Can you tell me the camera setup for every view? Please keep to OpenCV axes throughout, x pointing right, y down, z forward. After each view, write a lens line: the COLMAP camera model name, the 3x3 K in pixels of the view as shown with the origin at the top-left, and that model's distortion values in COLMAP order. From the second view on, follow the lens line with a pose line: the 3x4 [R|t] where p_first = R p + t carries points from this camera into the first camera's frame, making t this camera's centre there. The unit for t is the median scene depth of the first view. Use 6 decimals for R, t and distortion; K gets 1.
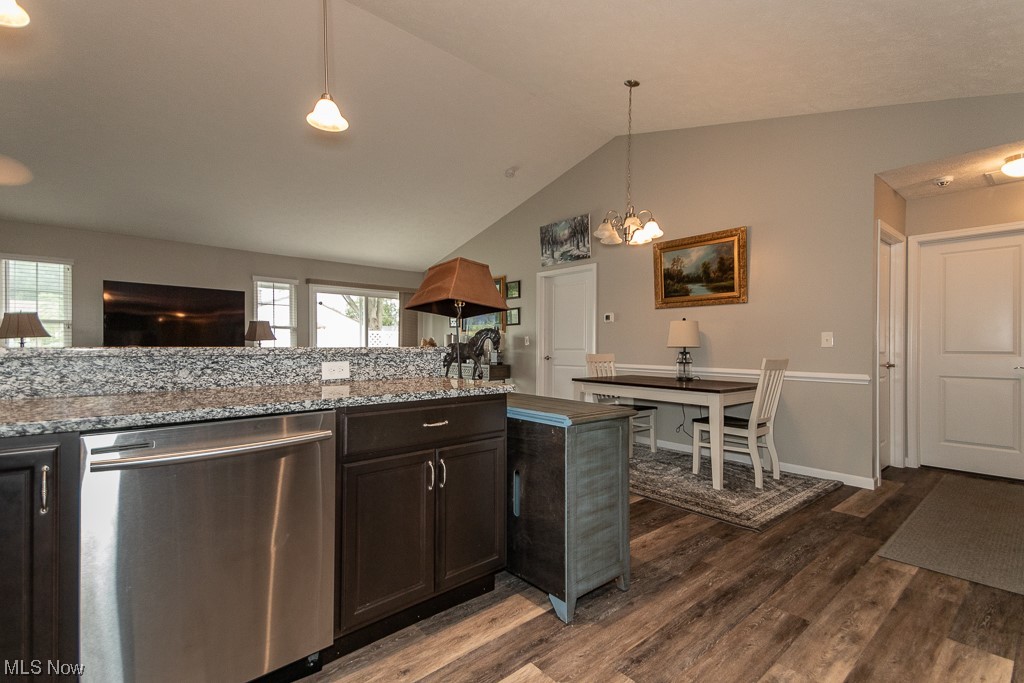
lens RADIAL K [[472.6, 0, 508.3], [0, 472.6, 336.8], [0, 0, 1]] dist [0.062348, -0.020728]
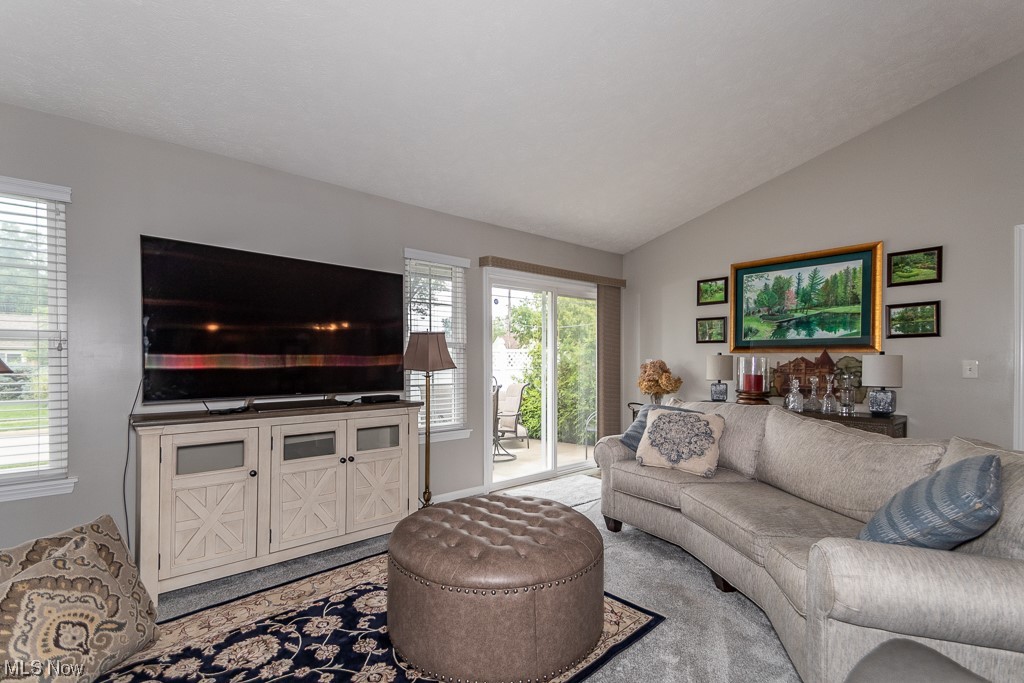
lens RADIAL K [[472.6, 0, 522.4], [0, 472.6, 366.2], [0, 0, 1]] dist [0.062348, -0.020728]
pose [[0.999923, -0.004916, 0.011410, -0.614446], [0.004576, 0.999550, 0.029653, -0.014051], [-0.011551, -0.029598, 0.999495, 0.694495]]
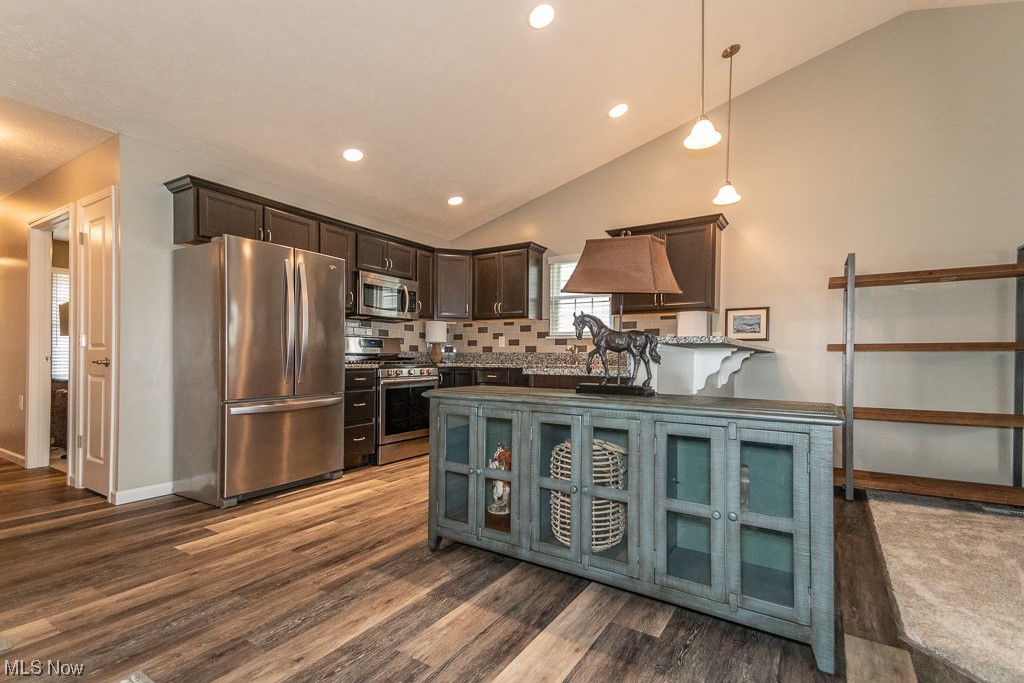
lens RADIAL K [[472.6, 0, 524.8], [0, 472.6, 359.9], [0, 0, 1]] dist [0.062348, -0.020728]
pose [[-0.961163, -0.008241, -0.275859, 0.155113], [-0.006331, 0.999949, -0.007814, 0.035949], [0.275909, -0.005764, -0.961166, 0.982079]]
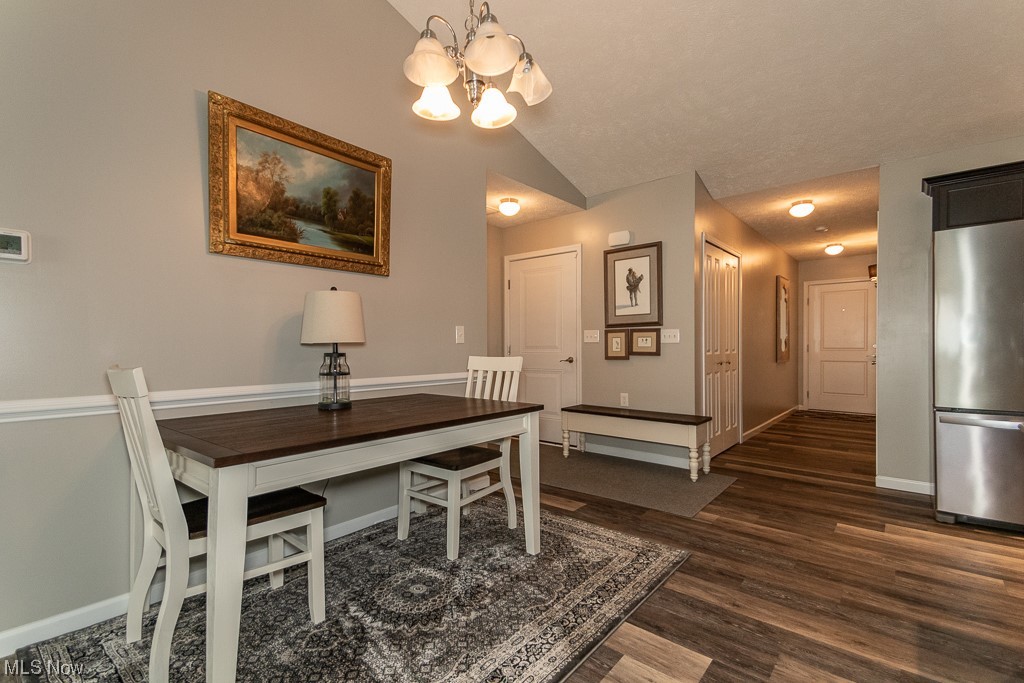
lens RADIAL K [[472.6, 0, 517.6], [0, 472.6, 350.4], [0, 0, 1]] dist [0.062348, -0.020728]
pose [[-0.159847, -0.010321, 0.987088, -0.170468], [-0.019303, 0.999787, 0.007328, 0.022067], [-0.986953, -0.017883, -0.160013, 0.868401]]
